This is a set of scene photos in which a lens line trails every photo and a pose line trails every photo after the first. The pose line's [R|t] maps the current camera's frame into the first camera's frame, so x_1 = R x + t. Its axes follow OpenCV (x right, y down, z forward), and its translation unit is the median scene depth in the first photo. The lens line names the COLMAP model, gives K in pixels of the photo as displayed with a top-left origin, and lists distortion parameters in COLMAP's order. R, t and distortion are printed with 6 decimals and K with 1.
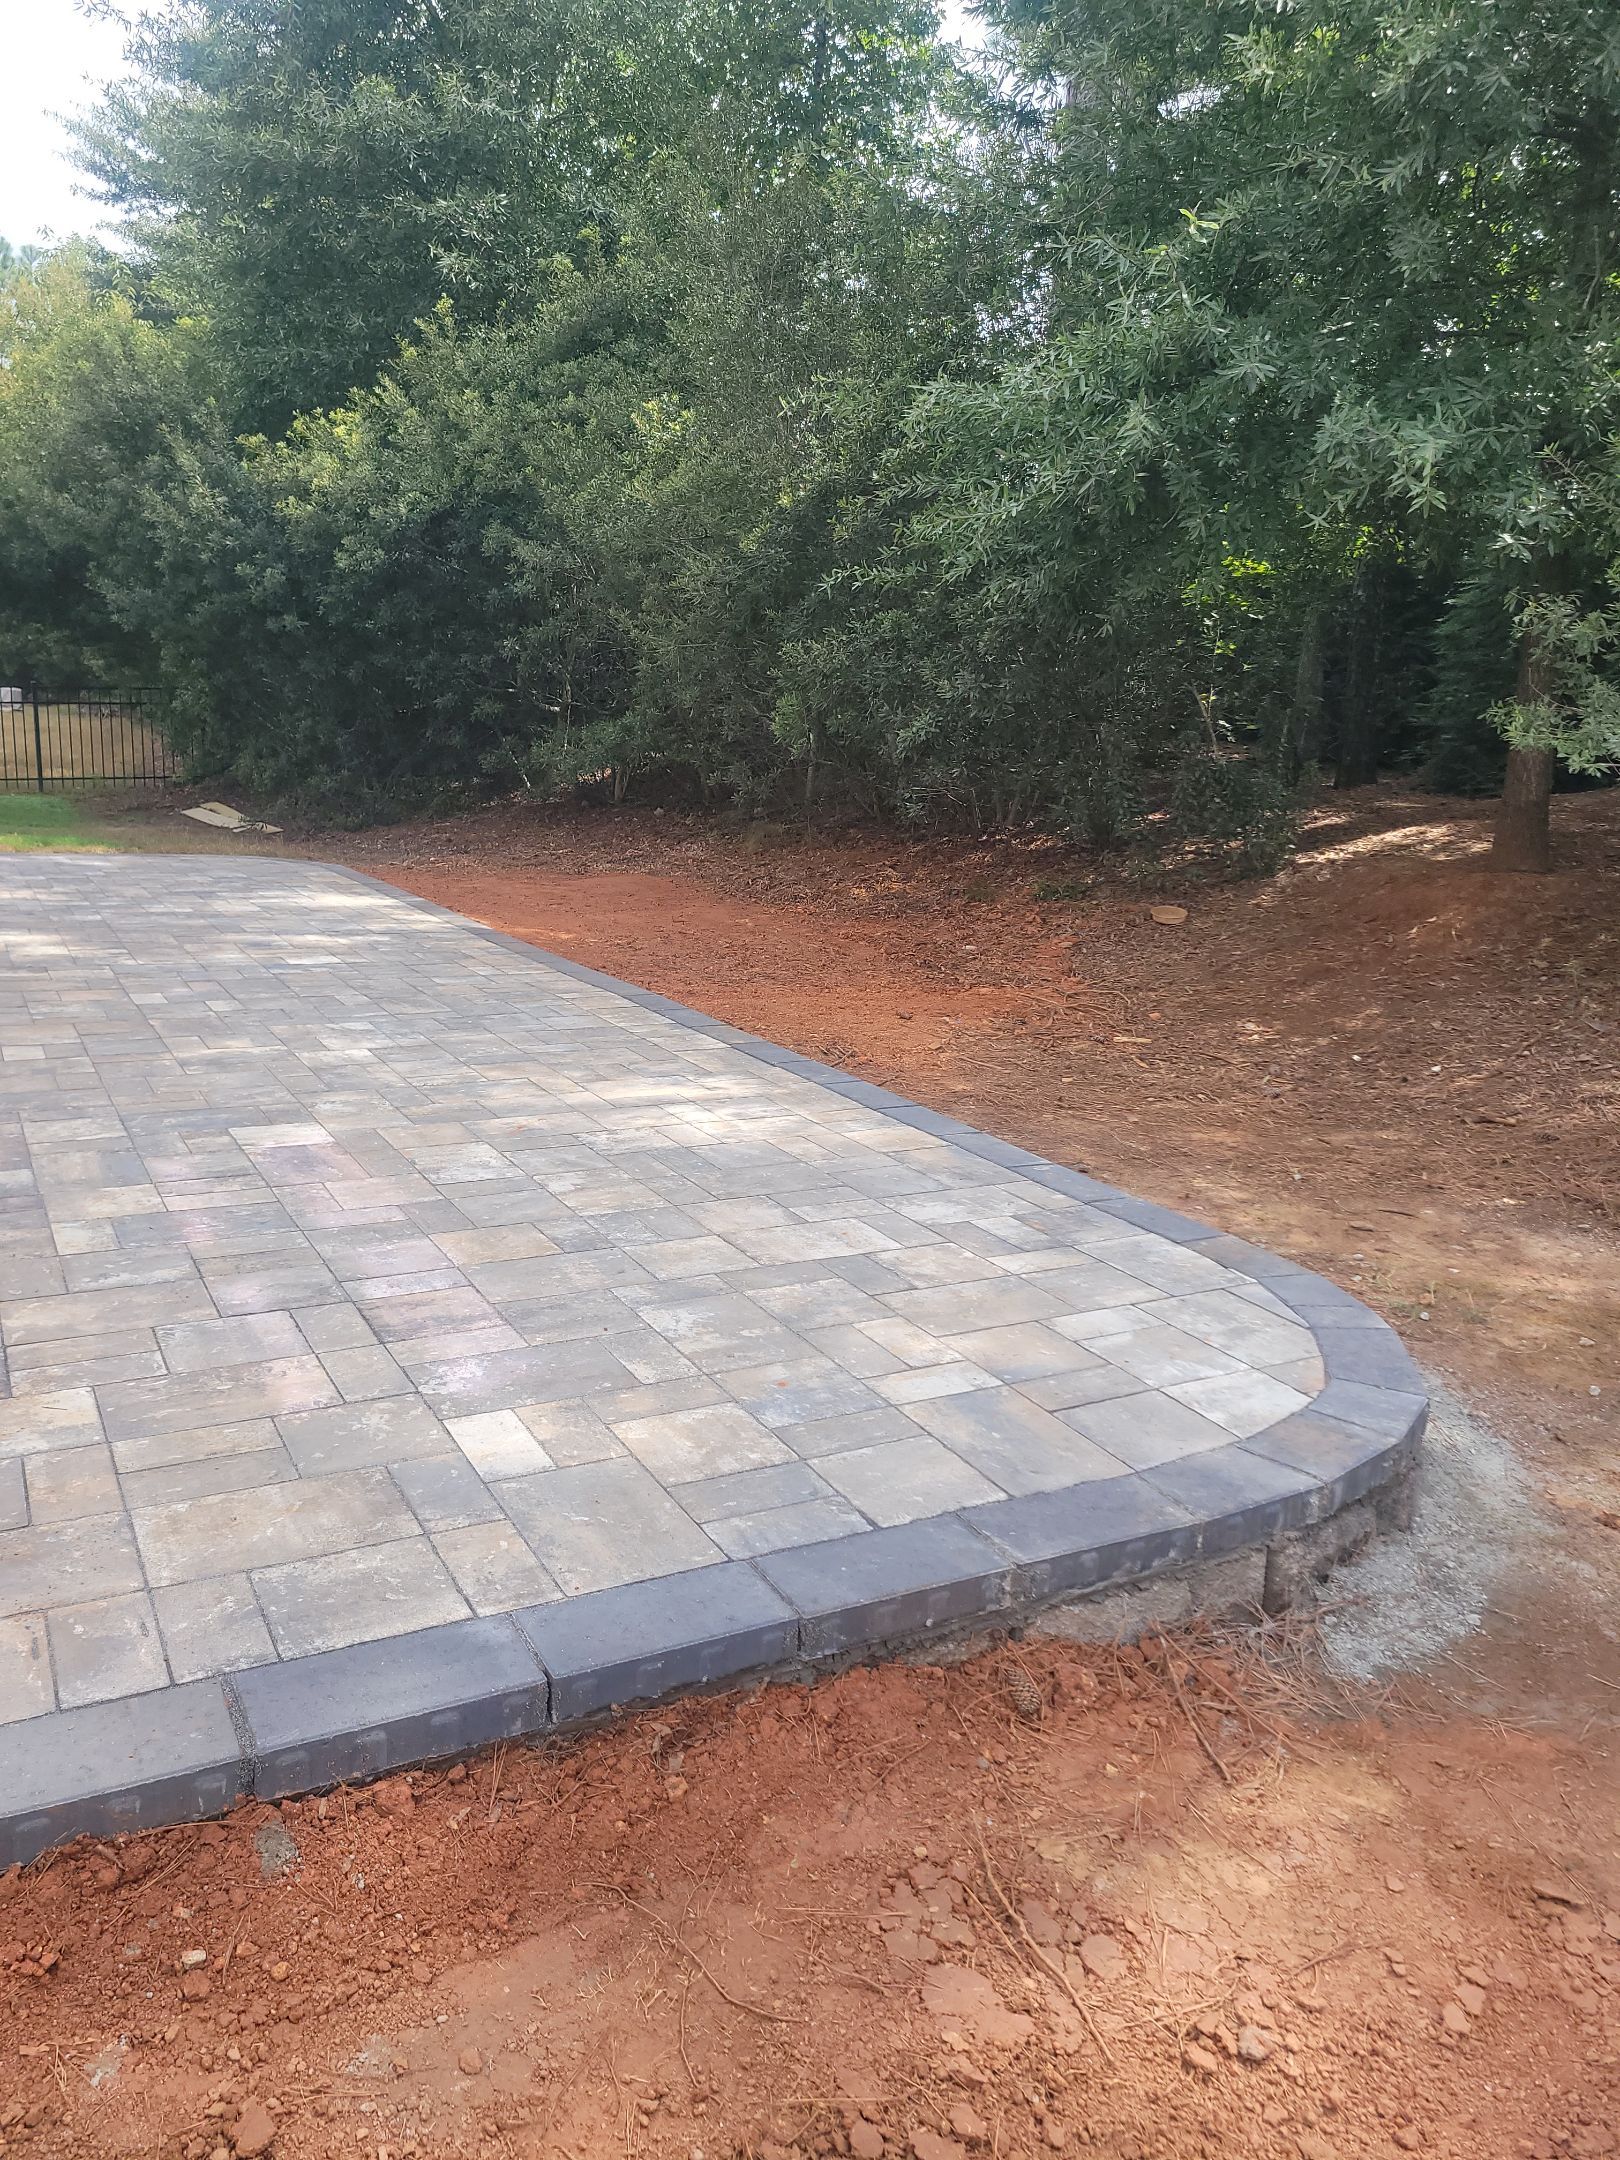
lens RADIAL K [[1599.2, 0, 823.5], [0, 1599.2, 1091.4], [0, 0, 1]] dist [0.052467, -0.034659]
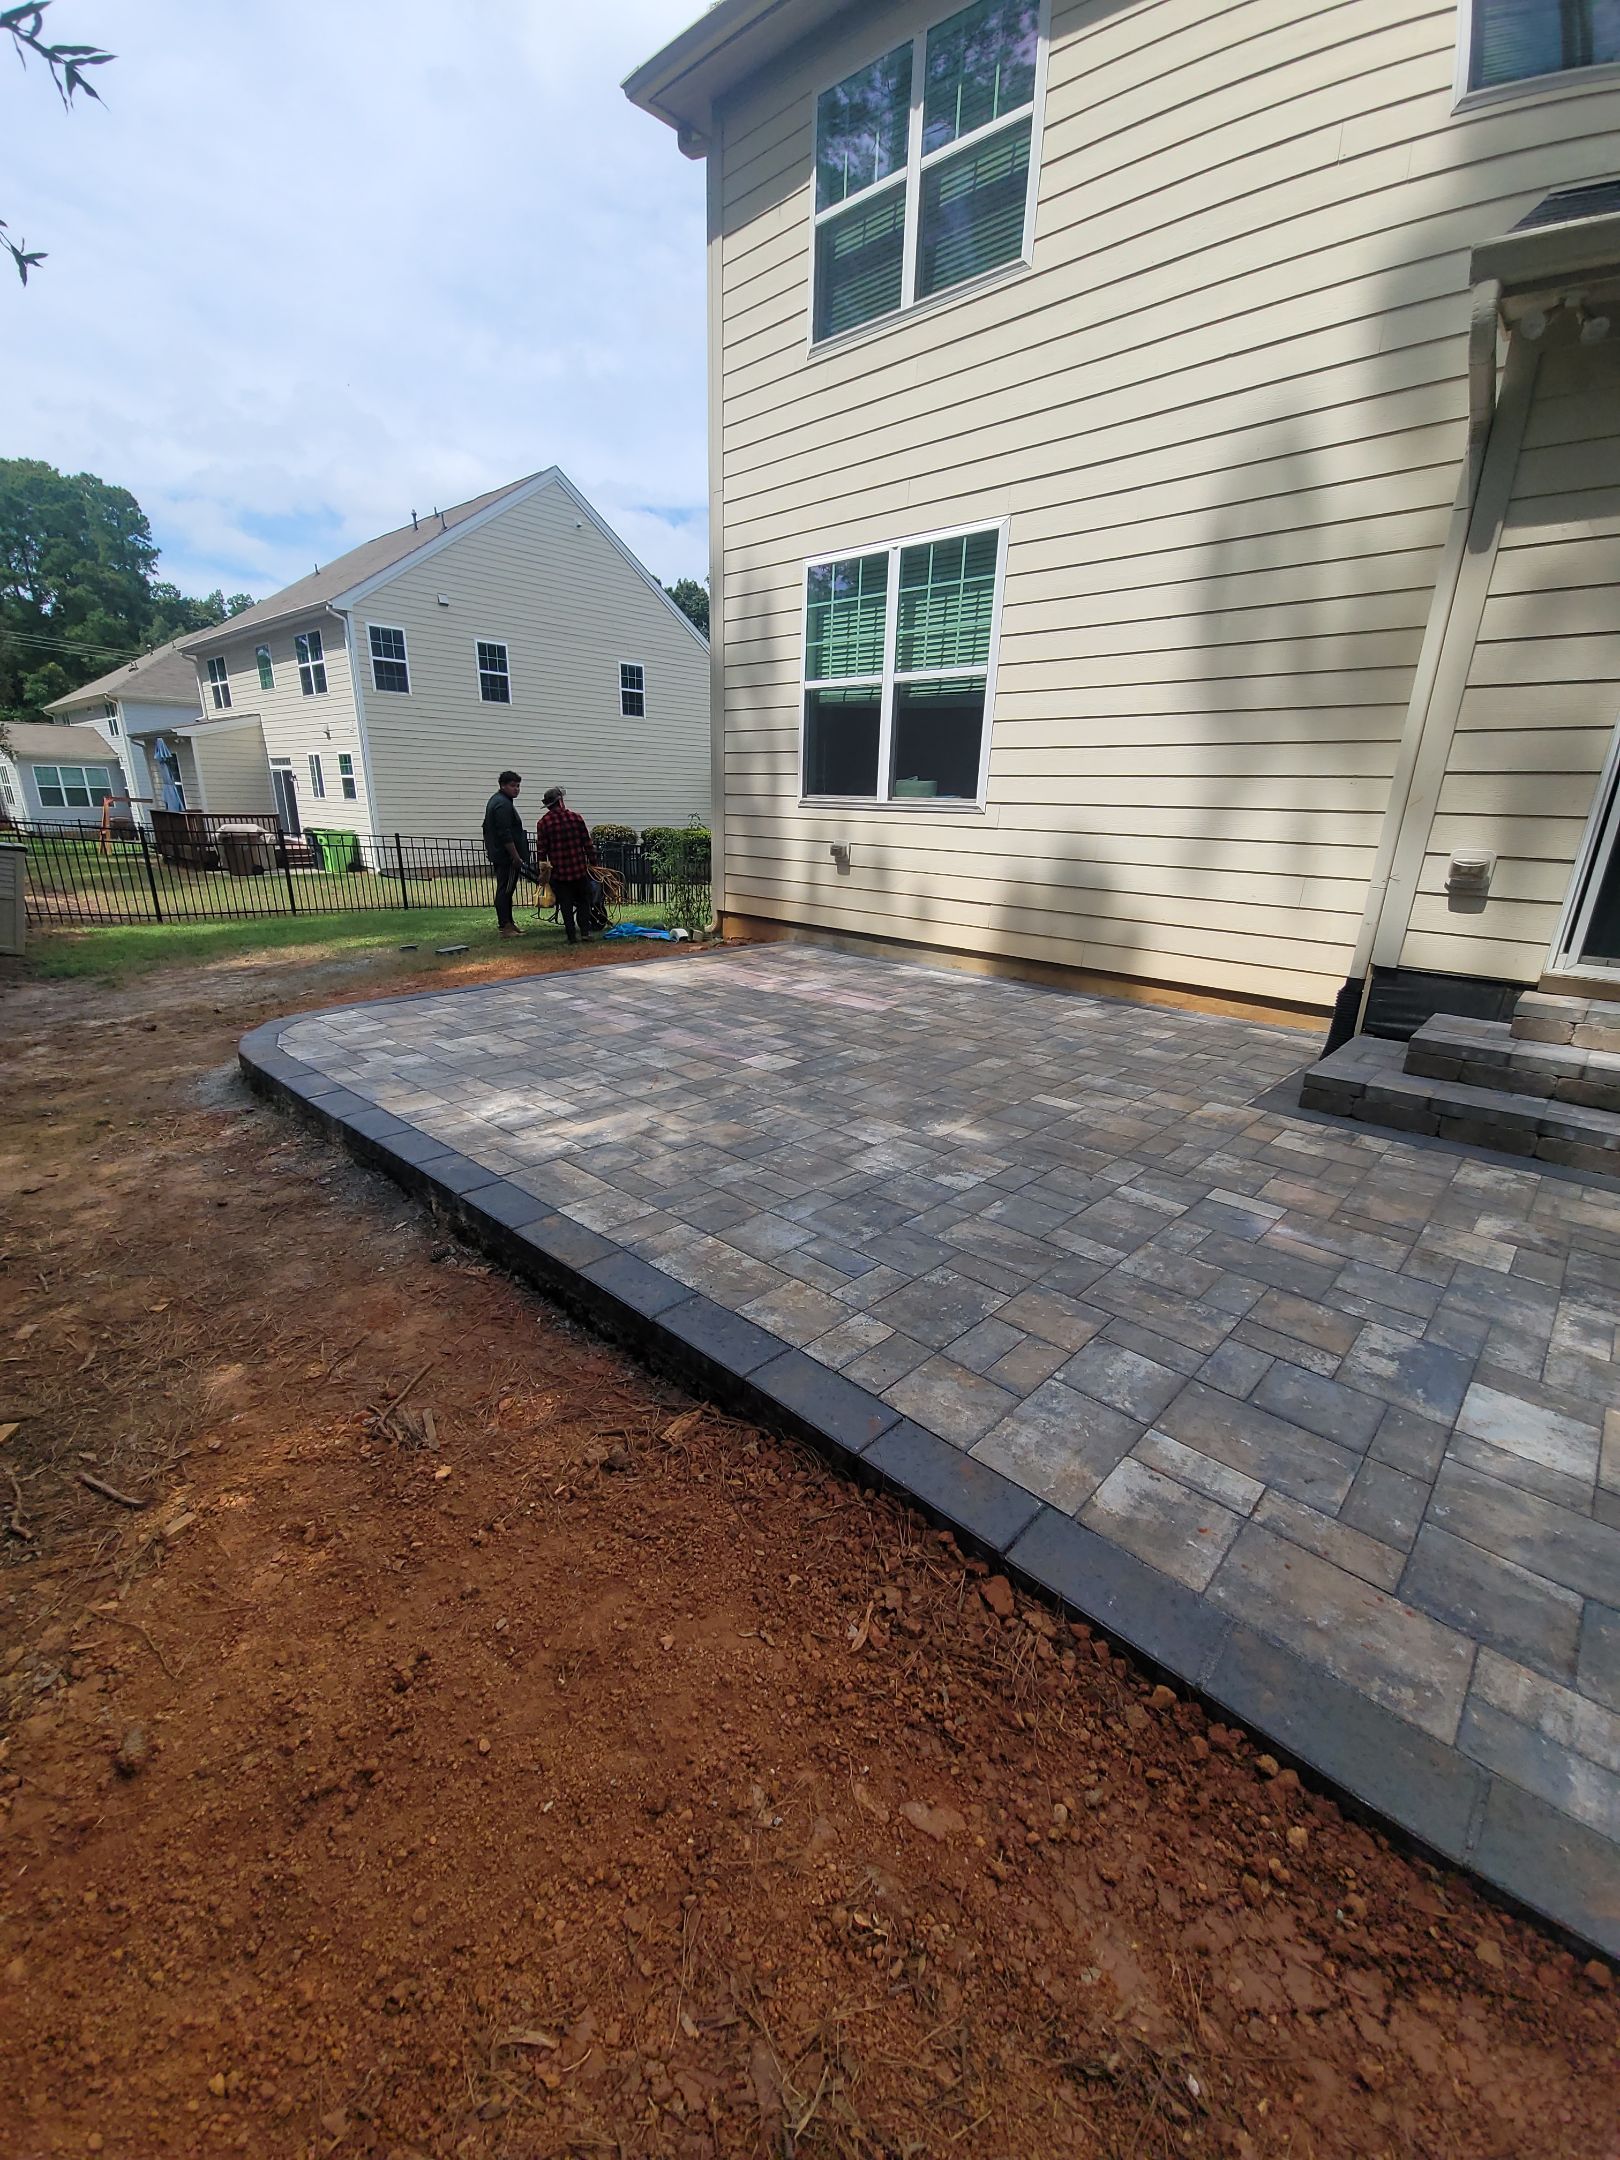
lens RADIAL K [[866.2, 0, 808.4], [0, 866.2, 1076.7], [0, 0, 1]] dist [0.010709, -0.007884]
pose [[-0.945232, 0.034327, -0.324589, -0.052613], [-0.135219, 0.863922, 0.485134, -0.524243], [0.297072, 0.502455, -0.811965, 2.105792]]
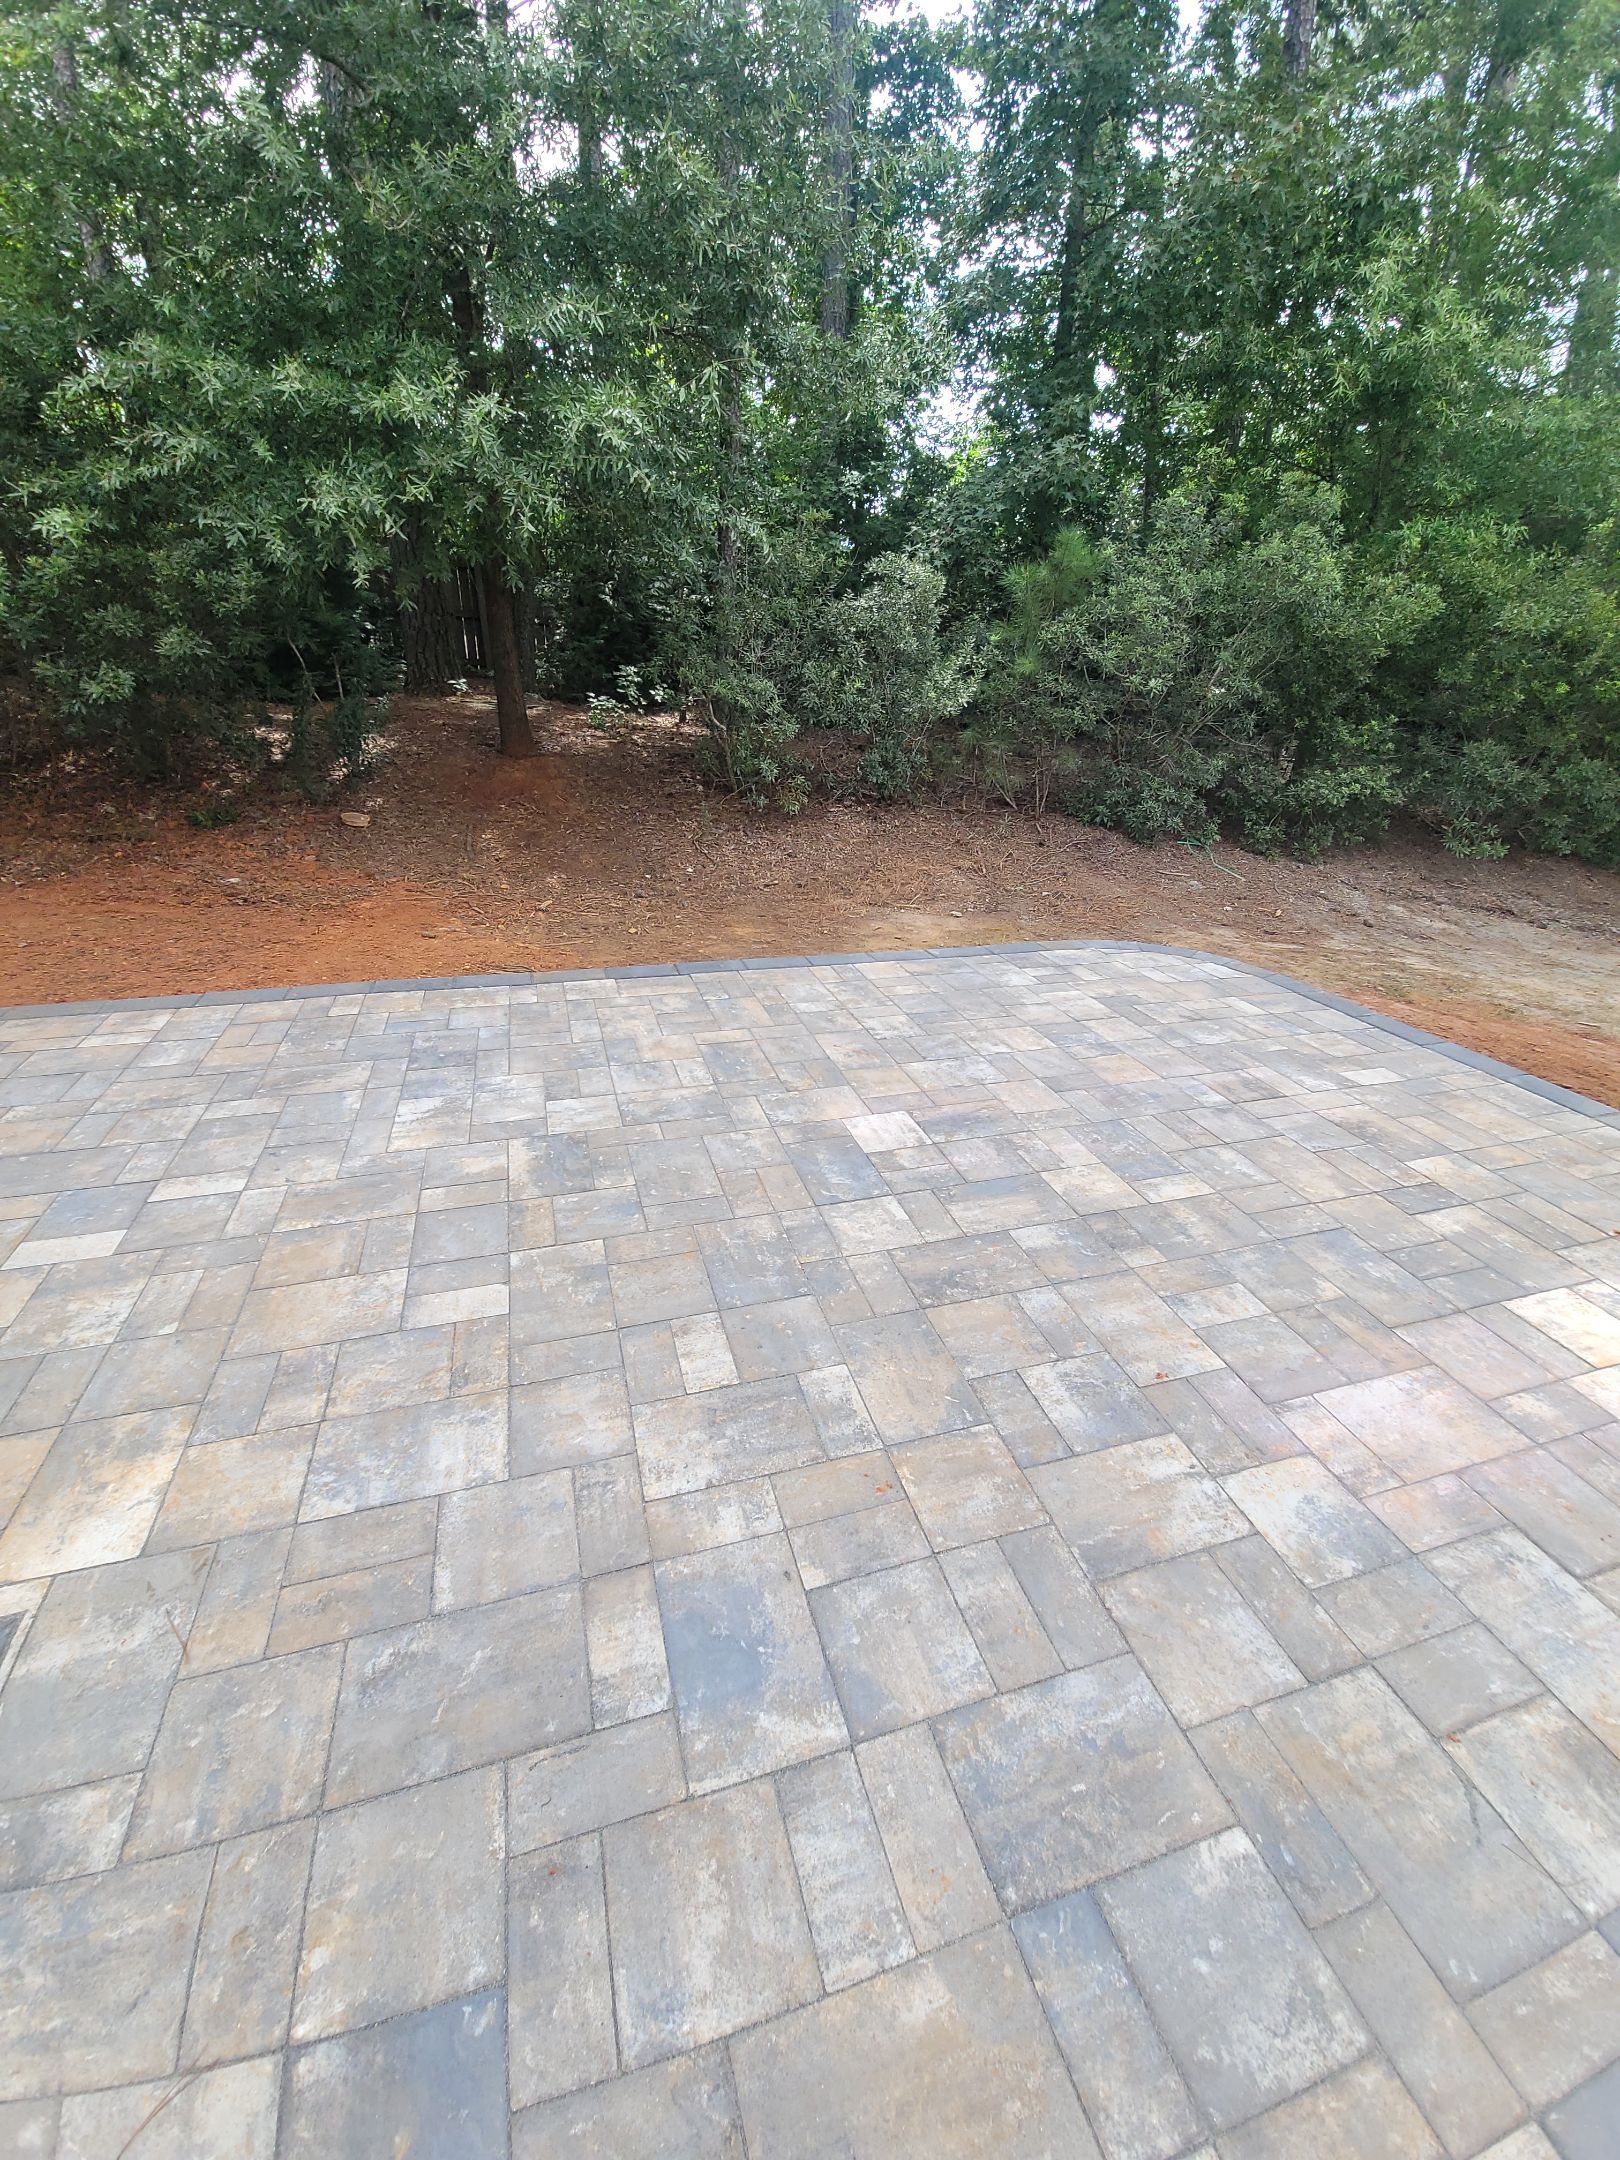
lens RADIAL K [[866.2, 0, 800.6], [0, 866.2, 1092.7], [0, 0, 1]] dist [0.010709, -0.007884]
pose [[0.201716, -0.472437, 0.857971, -1.034893], [0.194633, 0.877842, 0.437619, -0.346844], [-0.959911, 0.078715, 0.269027, 0.999530]]
